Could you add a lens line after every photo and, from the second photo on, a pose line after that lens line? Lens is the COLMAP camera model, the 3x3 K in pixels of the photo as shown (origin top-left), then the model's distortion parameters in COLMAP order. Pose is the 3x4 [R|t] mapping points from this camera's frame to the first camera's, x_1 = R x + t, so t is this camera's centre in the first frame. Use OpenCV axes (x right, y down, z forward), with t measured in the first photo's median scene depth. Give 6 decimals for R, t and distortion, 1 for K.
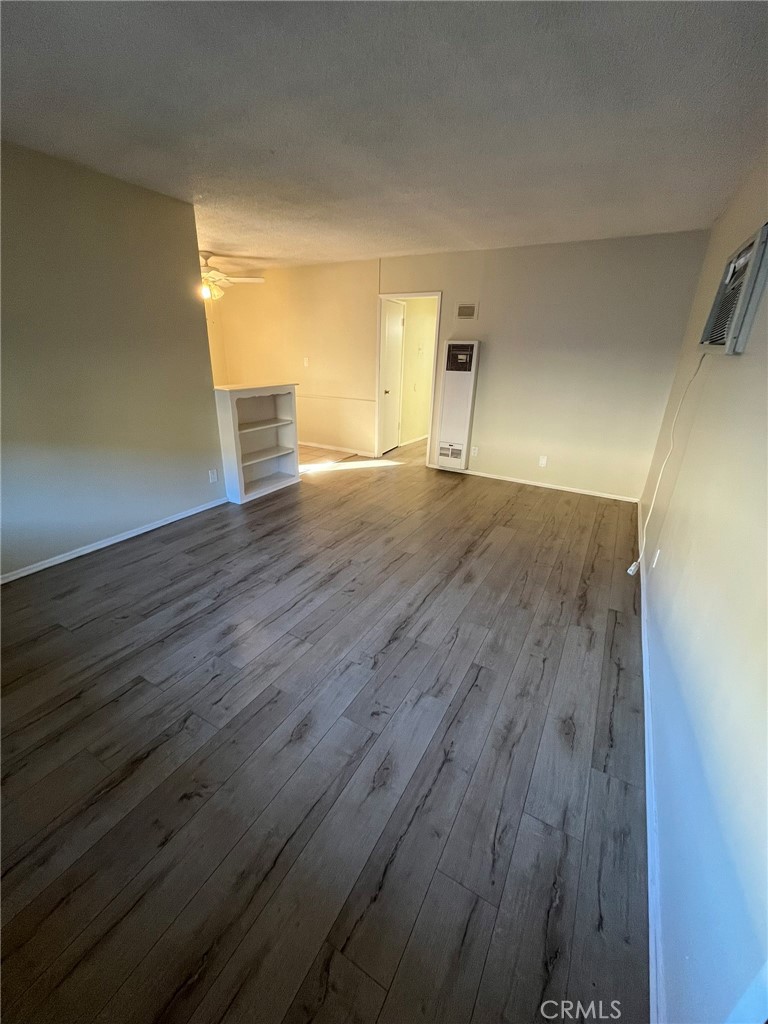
lens RADIAL K [[413.2, 0, 379.4], [0, 413.2, 509.2], [0, 0, 1]] dist [-0.003474, 0.000395]
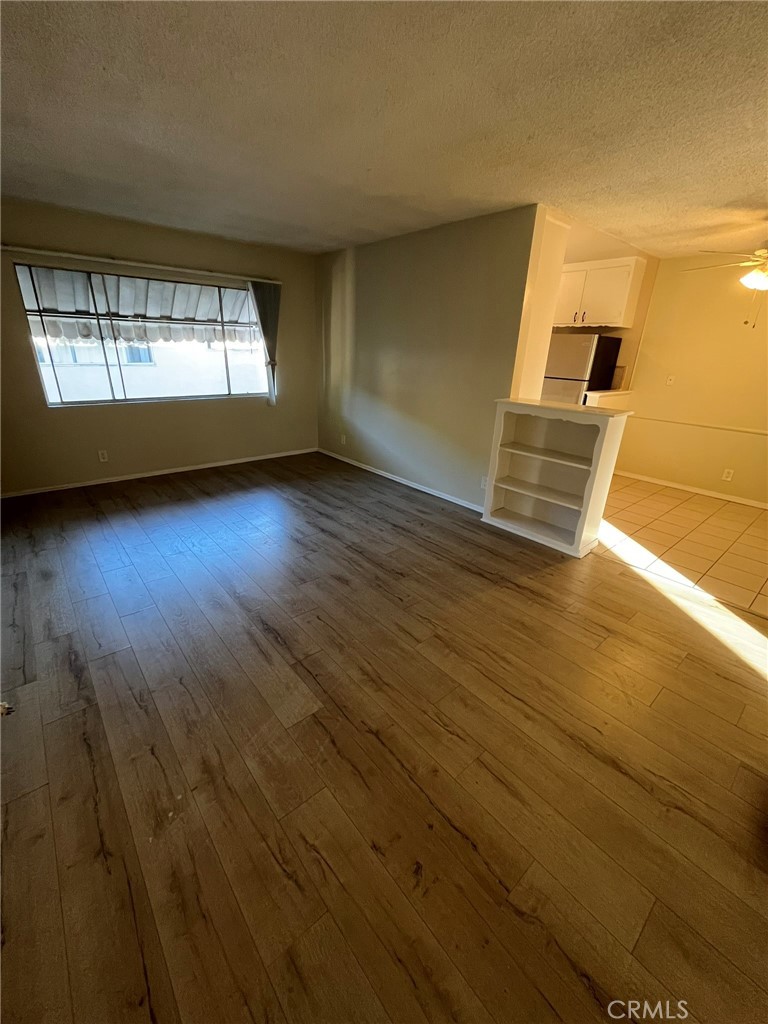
lens RADIAL K [[413.2, 0, 379.4], [0, 413.2, 509.2], [0, 0, 1]] dist [-0.003474, 0.000395]
pose [[-0.336599, 0.315078, -0.887371, 0.746101], [-0.380929, 0.816248, 0.434319, -0.463451], [0.861159, 0.484217, -0.154726, 1.227395]]
